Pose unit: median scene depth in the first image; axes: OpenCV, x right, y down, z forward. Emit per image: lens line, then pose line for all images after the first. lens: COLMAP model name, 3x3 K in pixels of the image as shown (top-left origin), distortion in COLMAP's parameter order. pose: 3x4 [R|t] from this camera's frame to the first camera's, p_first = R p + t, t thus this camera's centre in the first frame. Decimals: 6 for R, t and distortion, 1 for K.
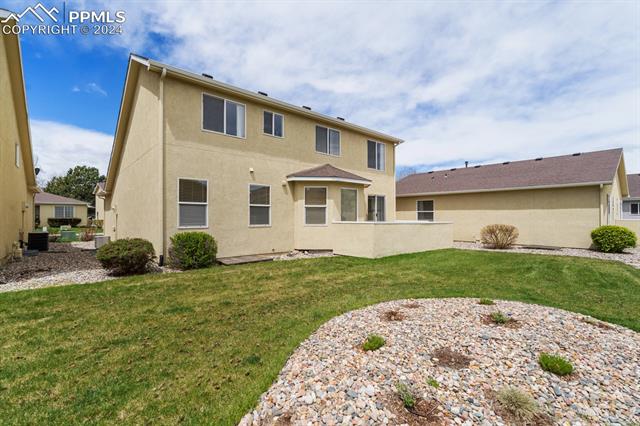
lens RADIAL K [[290.6, 0, 317.6], [0, 290.6, 214.7], [0, 0, 1]] dist [-0.000802, 0.000117]
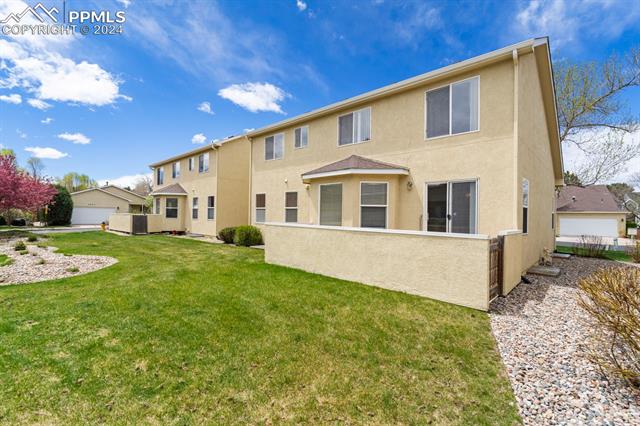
lens RADIAL K [[290.6, 0, 317.6], [0, 290.6, 214.7], [0, 0, 1]] dist [-0.000802, 0.000117]
pose [[0.054707, 0.013002, -0.998418, 0.884459], [-0.001614, 0.999915, 0.012933, -0.016342], [0.998501, 0.000904, 0.054724, 0.882927]]
